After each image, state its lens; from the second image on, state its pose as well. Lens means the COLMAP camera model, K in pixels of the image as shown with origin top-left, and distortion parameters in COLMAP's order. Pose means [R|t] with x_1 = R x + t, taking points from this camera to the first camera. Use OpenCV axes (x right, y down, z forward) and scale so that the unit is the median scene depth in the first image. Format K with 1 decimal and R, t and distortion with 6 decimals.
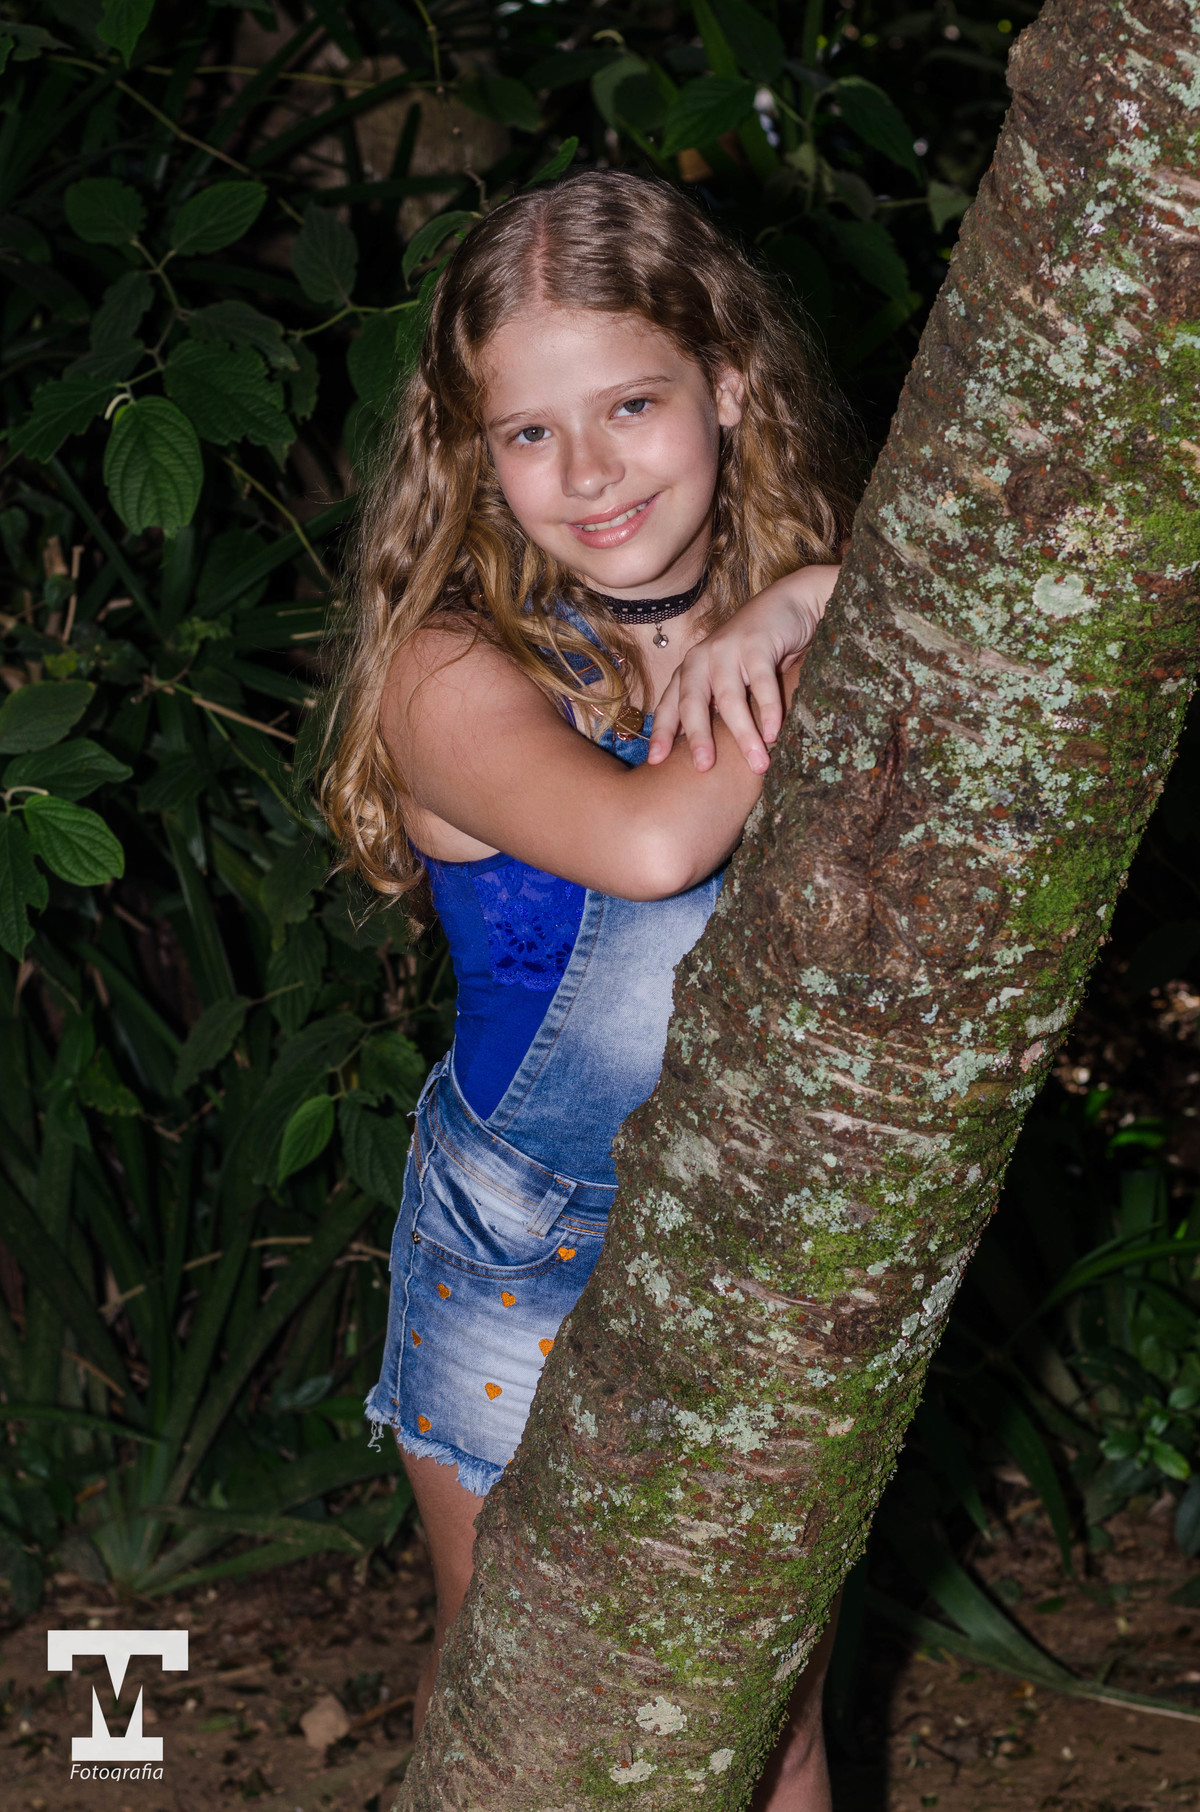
lens RADIAL K [[4067.8, 0, 600.0], [0, 4067.8, 906.0], [0, 0, 1]] dist [0.028630, -0.029596]
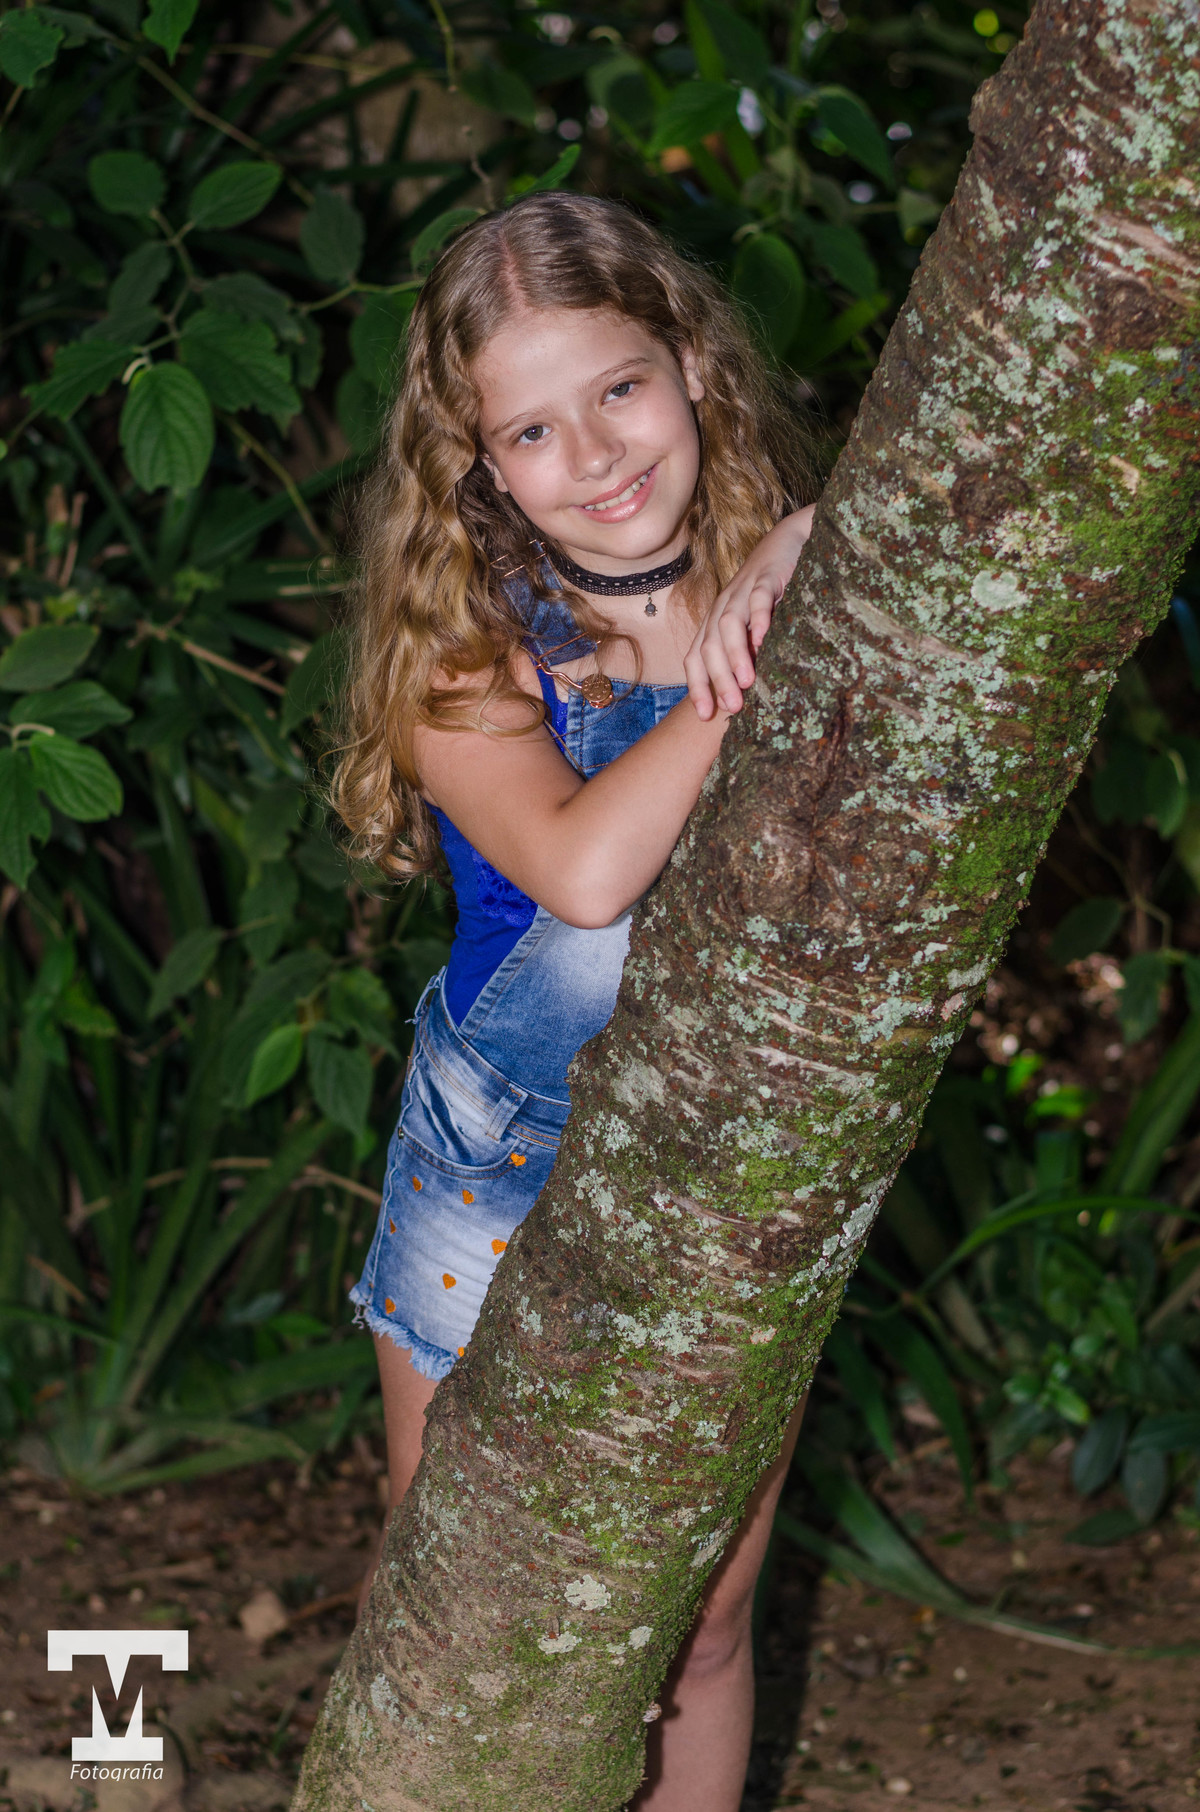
lens RADIAL K [[4067.8, 0, 600.0], [0, 4067.8, 906.0], [0, 0, 1]] dist [0.028630, -0.029596]
pose [[0.998832, 0.046343, 0.013678, -0.005587], [-0.046460, 0.998885, 0.008401, 0.004972], [-0.013274, -0.009027, 0.999871, -0.101990]]
